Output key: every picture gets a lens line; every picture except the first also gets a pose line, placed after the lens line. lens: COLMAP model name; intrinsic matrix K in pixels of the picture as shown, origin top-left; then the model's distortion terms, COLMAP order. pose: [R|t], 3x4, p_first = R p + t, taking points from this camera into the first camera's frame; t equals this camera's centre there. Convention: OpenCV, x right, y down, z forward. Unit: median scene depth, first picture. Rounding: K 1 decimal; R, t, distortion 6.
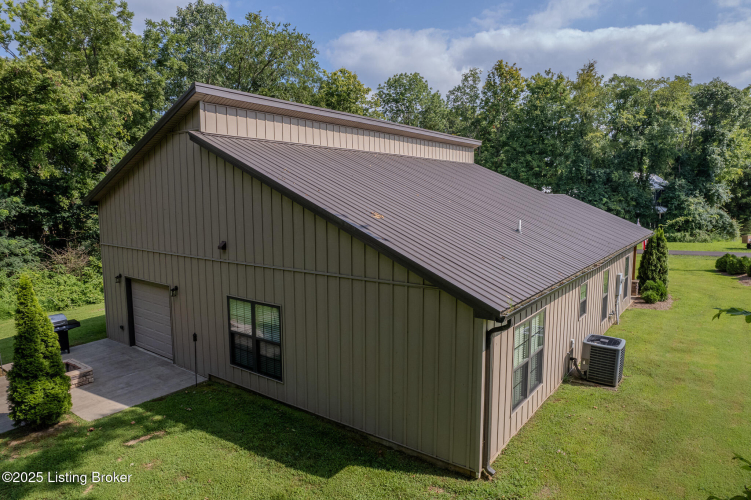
lens RADIAL K [[481.1, 0, 375.5], [0, 481.1, 250.0], [0, 0, 1]] dist [-0.085855, 0.079634]
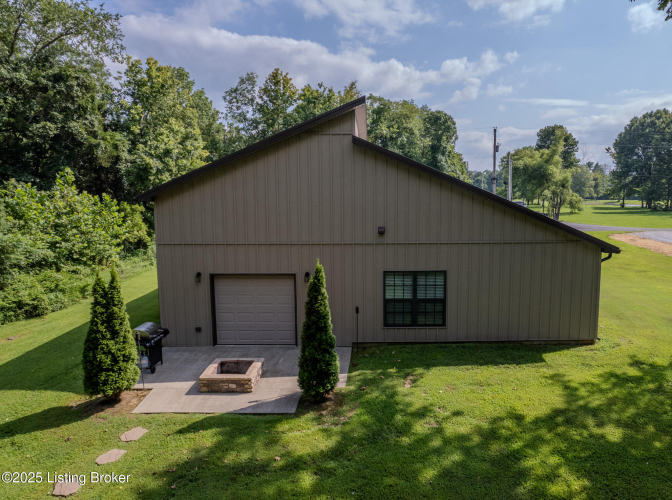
lens RADIAL K [[488.6, 0, 370.0], [0, 488.6, 238.8], [0, 0, 1]] dist [-0.032694, -0.000545]
pose [[0.793315, -0.060885, 0.605759, -1.093215], [0.075106, 0.997174, 0.001865, 0.007698], [-0.604161, 0.044017, 0.795646, 0.011339]]
